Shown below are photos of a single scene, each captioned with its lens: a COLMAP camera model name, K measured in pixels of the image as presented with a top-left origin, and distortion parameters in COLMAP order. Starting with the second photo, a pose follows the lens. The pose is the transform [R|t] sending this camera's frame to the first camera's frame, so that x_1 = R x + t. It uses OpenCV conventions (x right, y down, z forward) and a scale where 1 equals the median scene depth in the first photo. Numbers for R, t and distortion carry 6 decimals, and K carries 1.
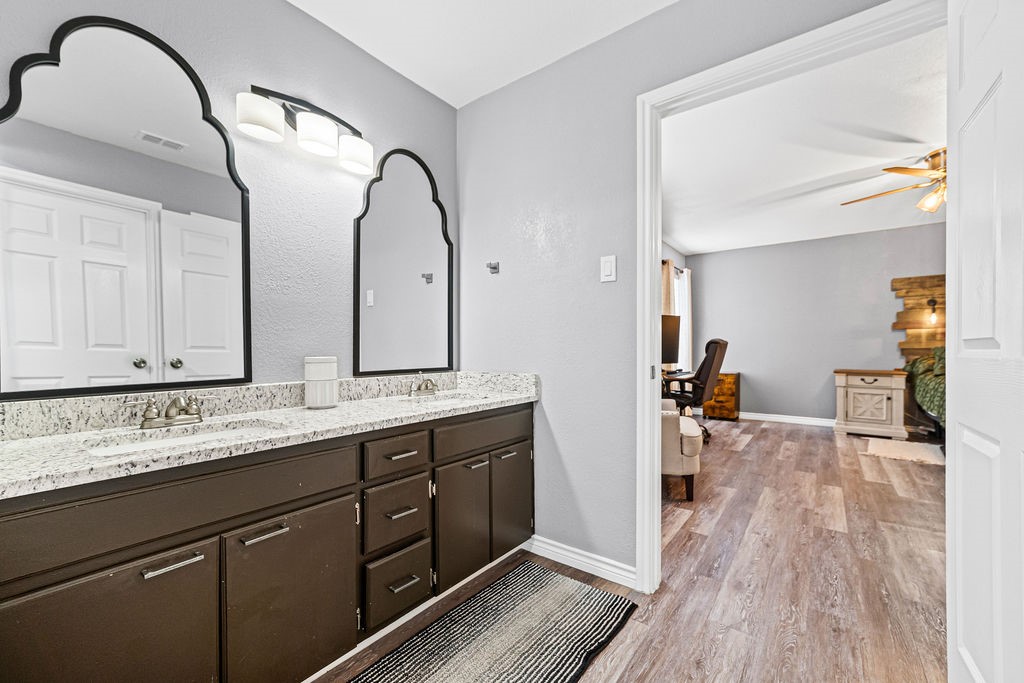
lens RADIAL K [[415.9, 0, 512.0], [0, 415.9, 351.8], [0, 0, 1]] dist [-0.015287, 0.004573]
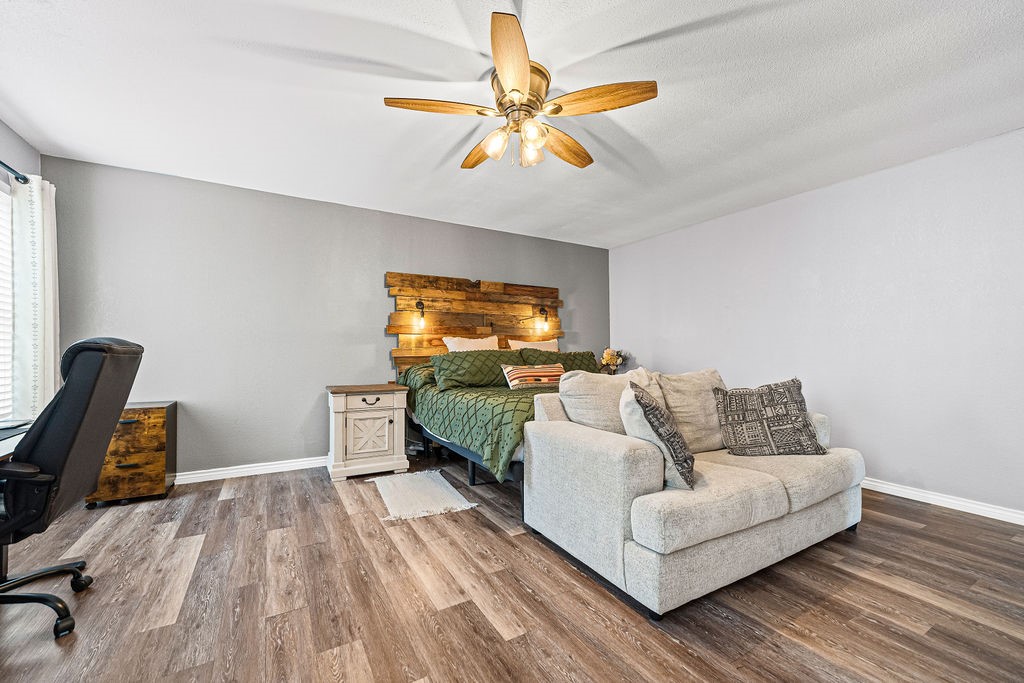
lens RADIAL K [[415.9, 0, 513.1], [0, 415.9, 351.8], [0, 0, 1]] dist [-0.015287, 0.004573]
pose [[0.380768, 0.000700, 0.924670, 0.263999], [0.003993, 0.999989, -0.002402, -0.015848], [-0.924662, 0.004607, 0.380761, 0.466684]]
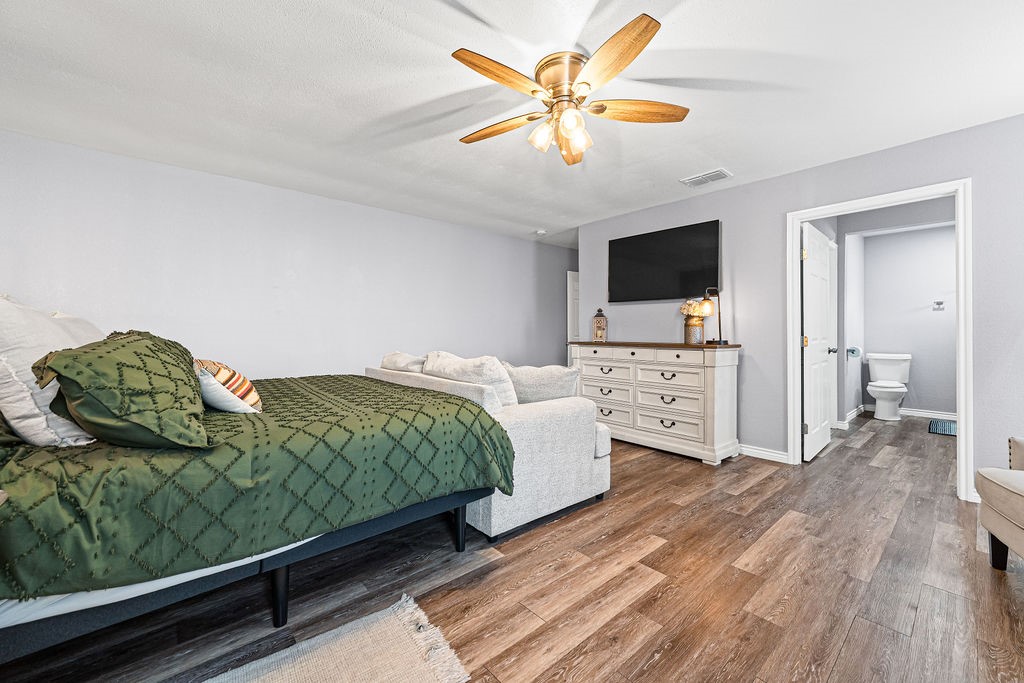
lens RADIAL K [[415.9, 0, 503.7], [0, 415.9, 340.6], [0, 0, 1]] dist [-0.015287, 0.004573]
pose [[-0.977706, 0.000916, 0.209976, 0.641108], [0.006556, 0.999636, 0.026168, -0.026735], [-0.209875, 0.026961, -0.977356, 1.075545]]
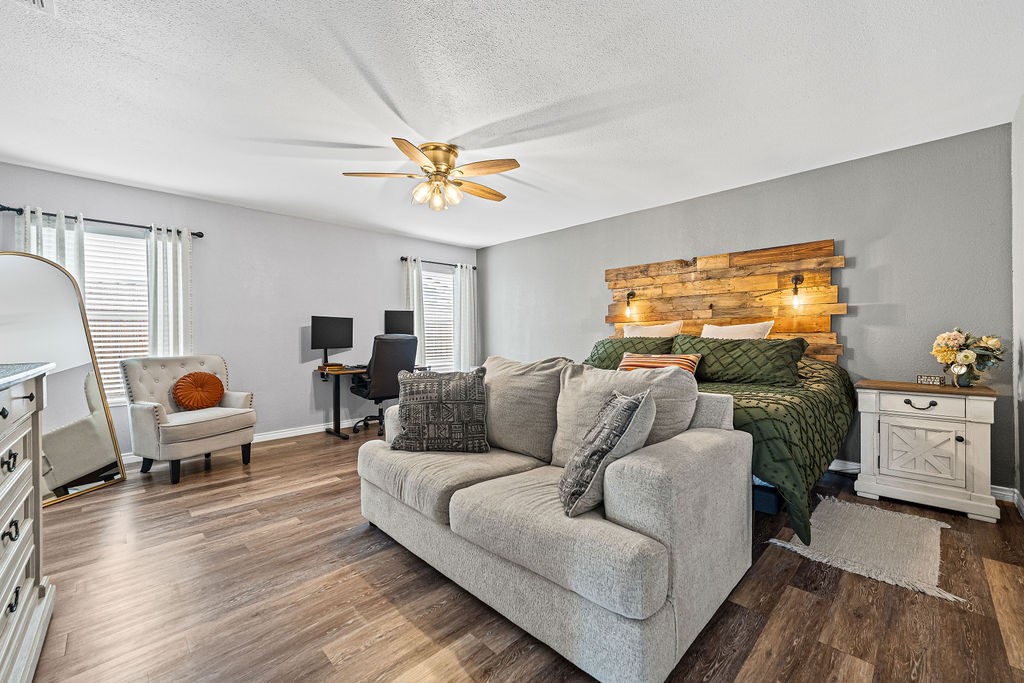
lens RADIAL K [[415.9, 0, 504.1], [0, 415.9, 340.6], [0, 0, 1]] dist [-0.015287, 0.004573]
pose [[0.988918, 0.000290, -0.148462, 0.862958], [0.000002, 0.999998, 0.001970, -0.016416], [0.148462, -0.001948, 0.988916, 0.015194]]
